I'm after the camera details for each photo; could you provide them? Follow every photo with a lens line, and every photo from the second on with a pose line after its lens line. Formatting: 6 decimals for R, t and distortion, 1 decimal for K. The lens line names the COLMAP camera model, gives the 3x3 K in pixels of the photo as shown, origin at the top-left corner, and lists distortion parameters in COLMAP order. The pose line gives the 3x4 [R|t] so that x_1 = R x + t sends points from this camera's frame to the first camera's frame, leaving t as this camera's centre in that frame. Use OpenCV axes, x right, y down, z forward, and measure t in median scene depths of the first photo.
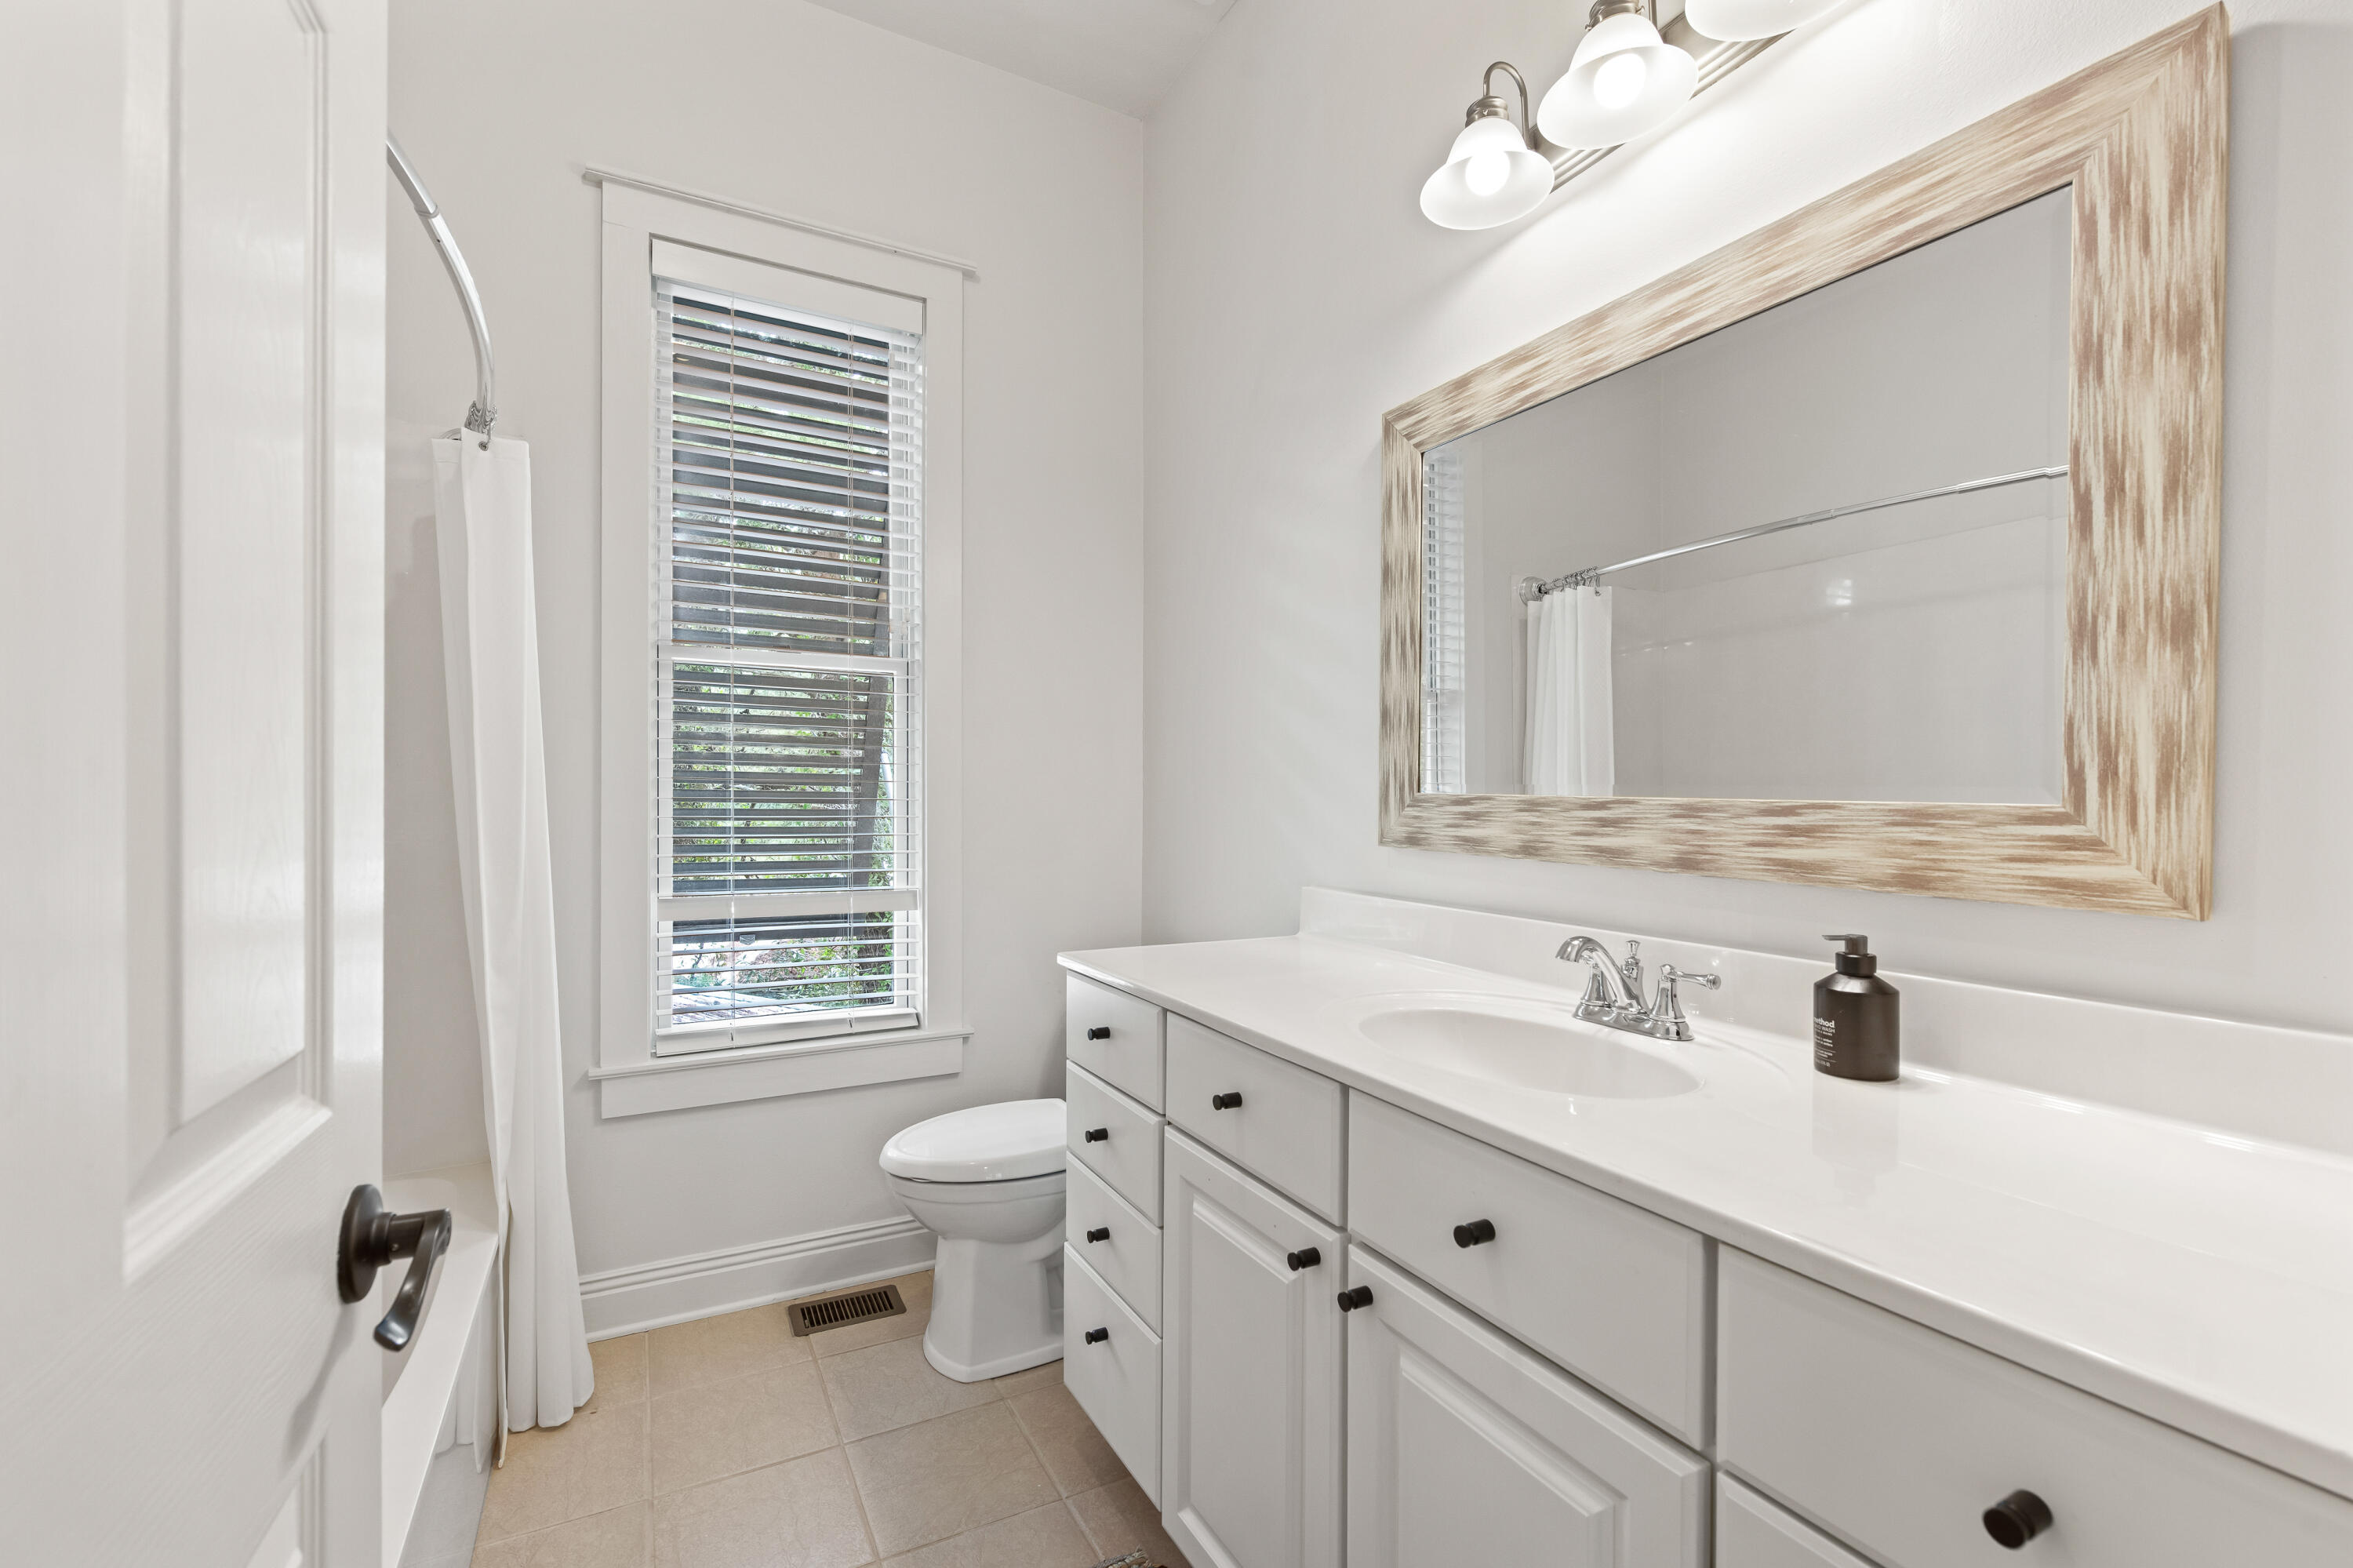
lens RADIAL K [[977.7, 0, 1158.6], [0, 977.7, 789.4], [0, 0, 1]] dist [0.000451, -0.000089]
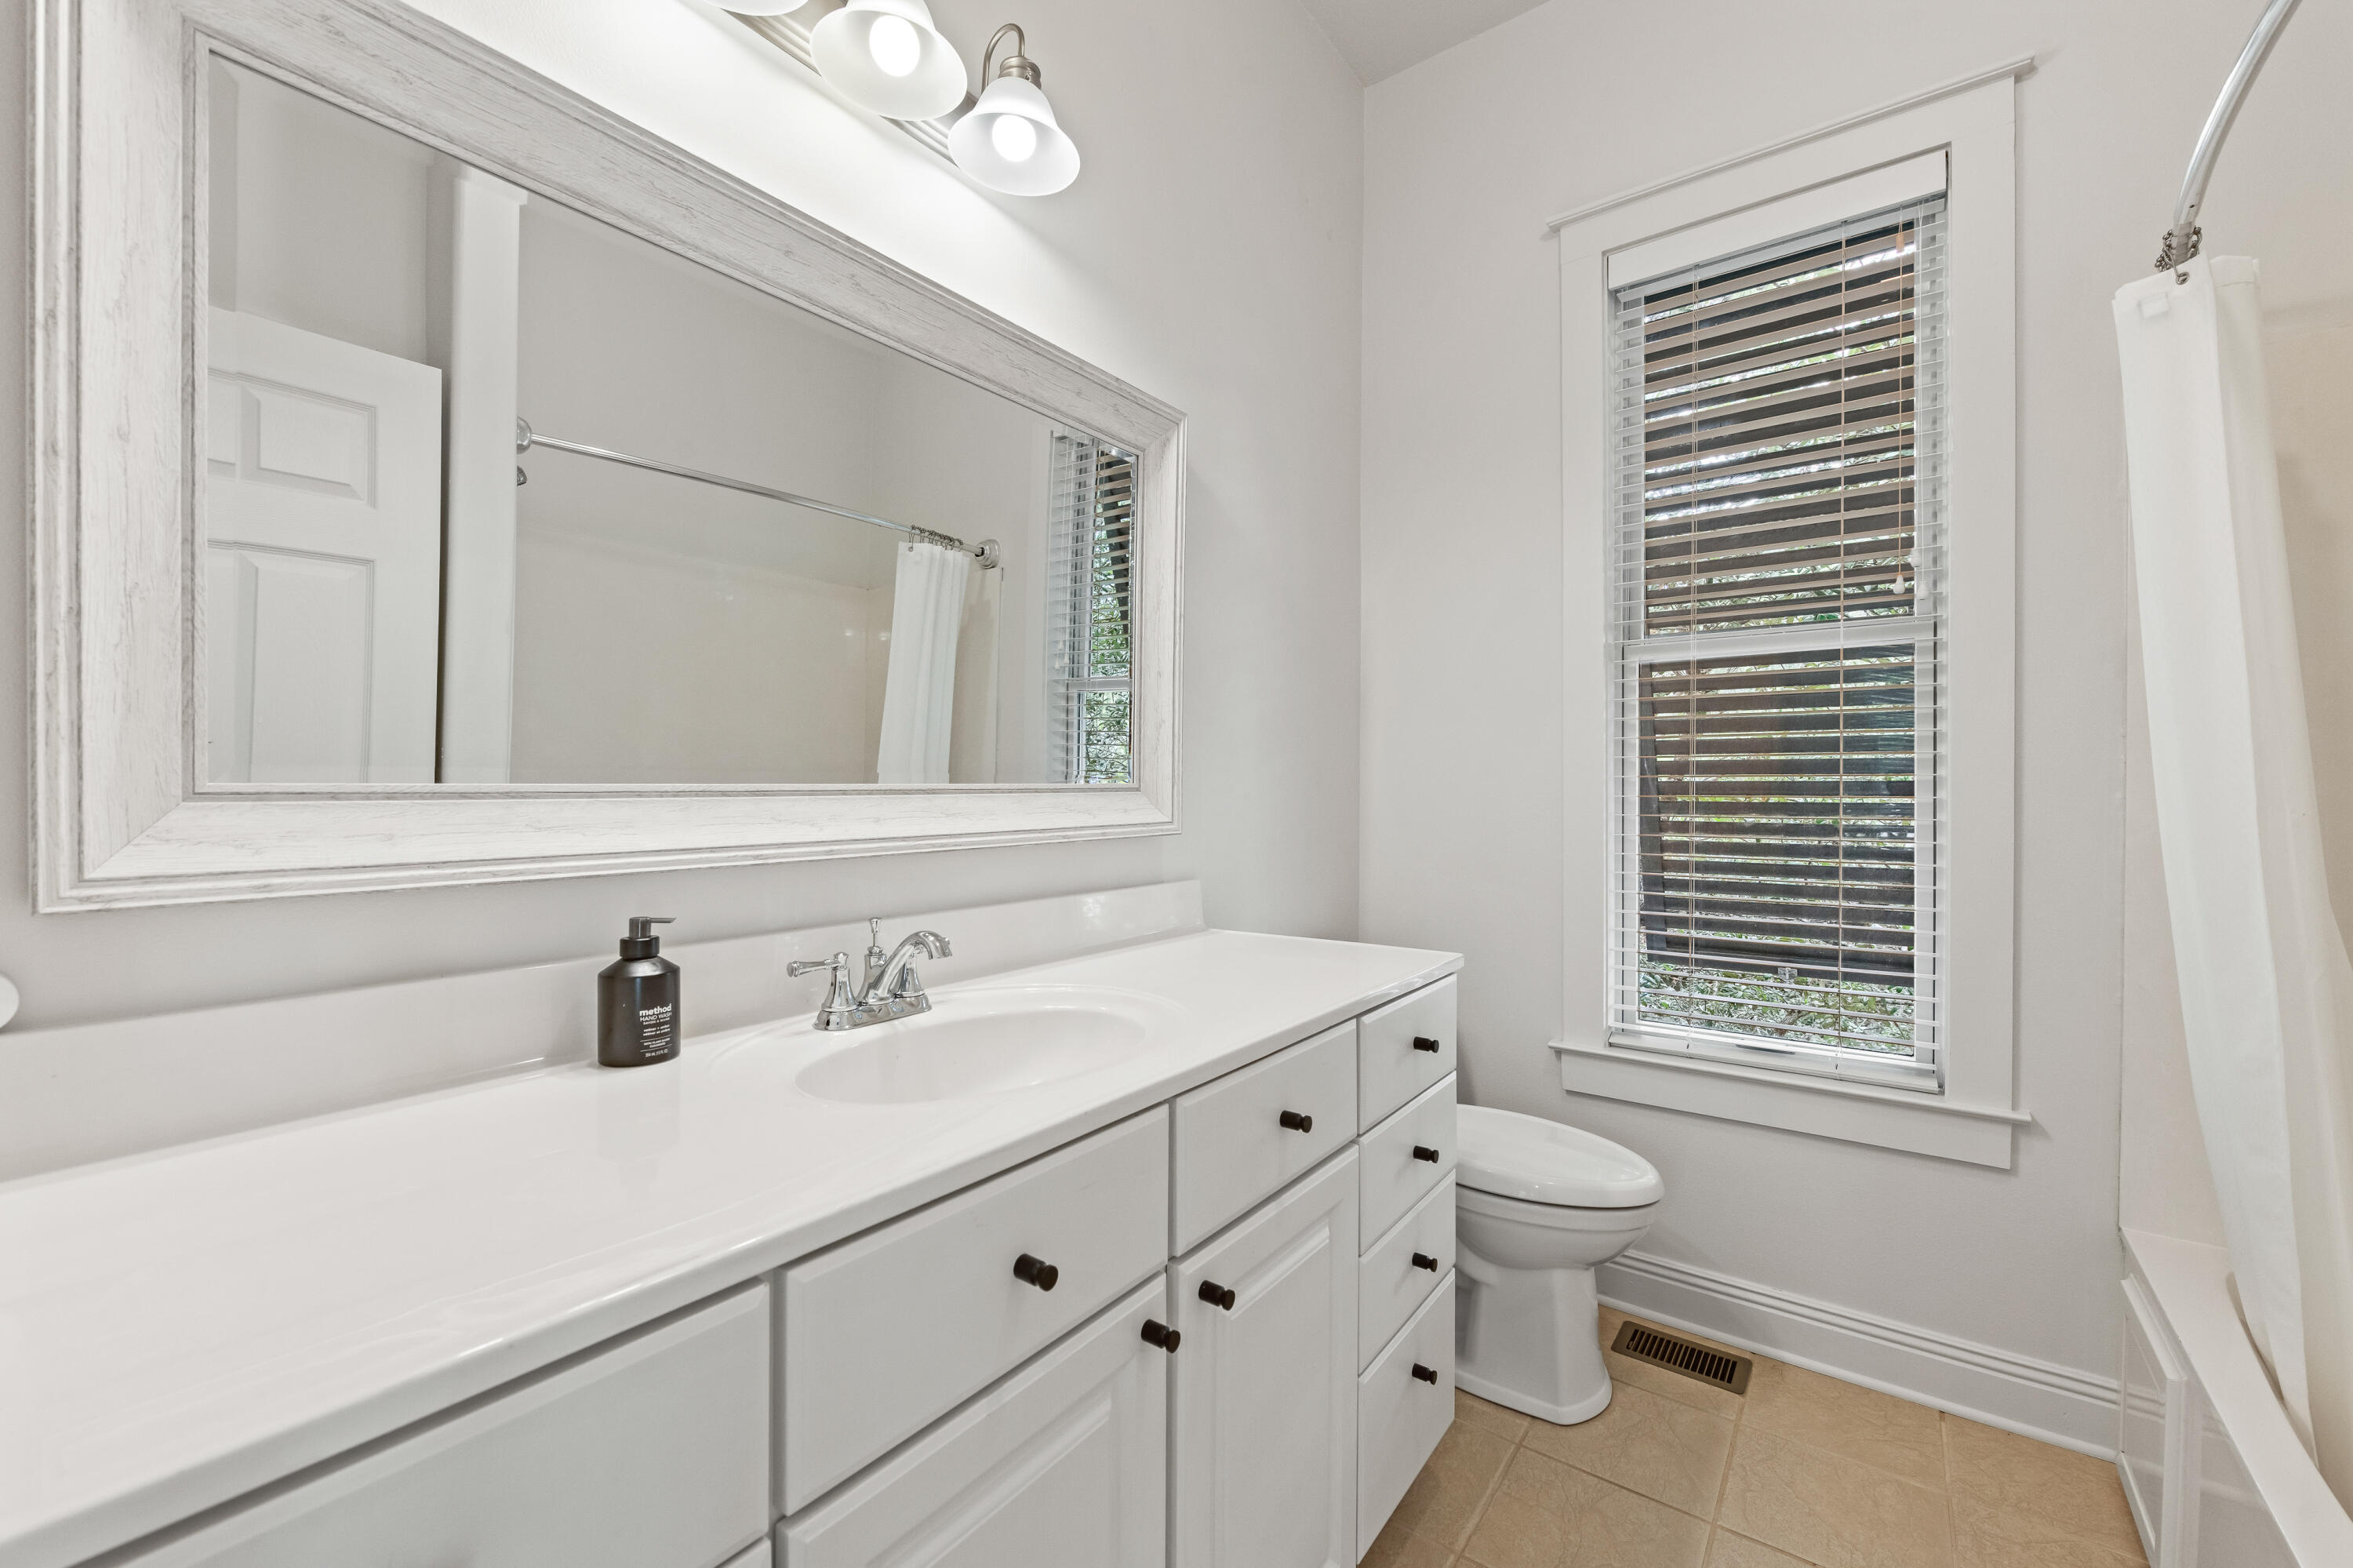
lens RADIAL K [[977.7, 0, 1158.6], [0, 977.7, 789.4], [0, 0, 1]] dist [0.000451, -0.000089]
pose [[0.413142, -0.005675, -0.910649, 0.218827], [0.006378, 0.999974, -0.003338, 0.003543], [0.910644, -0.004429, 0.413167, 0.129463]]
